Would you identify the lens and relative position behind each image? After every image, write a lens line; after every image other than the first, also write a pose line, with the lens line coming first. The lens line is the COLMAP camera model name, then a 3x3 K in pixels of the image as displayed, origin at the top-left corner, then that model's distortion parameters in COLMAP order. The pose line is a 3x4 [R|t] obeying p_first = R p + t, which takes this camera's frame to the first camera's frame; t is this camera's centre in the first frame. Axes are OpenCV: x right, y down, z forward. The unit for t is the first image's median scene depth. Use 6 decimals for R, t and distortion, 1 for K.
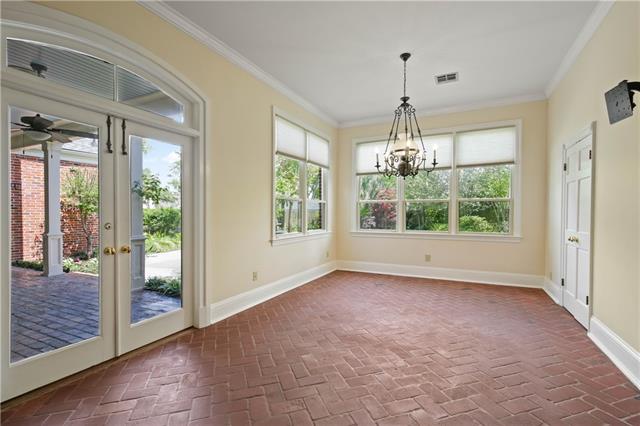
lens RADIAL K [[298.0, 0, 320.0], [0, 298.0, 213.0], [0, 0, 1]] dist [0.000817, 0.000242]
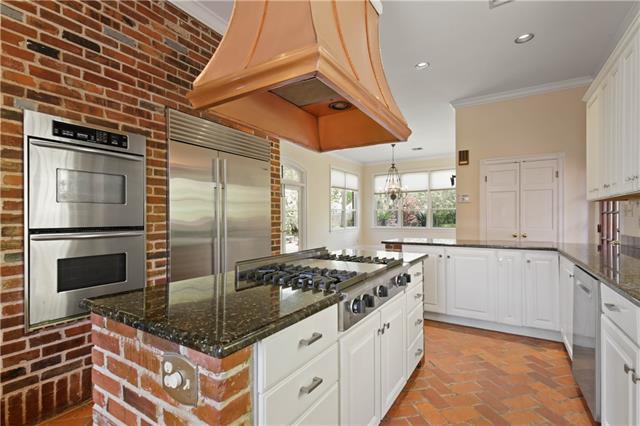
lens RADIAL K [[298.0, 0, 320.0], [0, 298.0, 213.0], [0, 0, 1]] dist [0.000817, 0.000242]
pose [[0.995148, -0.005757, -0.098216, -0.022349], [0.005082, 0.999962, -0.007119, -0.010650], [0.098253, 0.006586, 0.995140, -0.793727]]
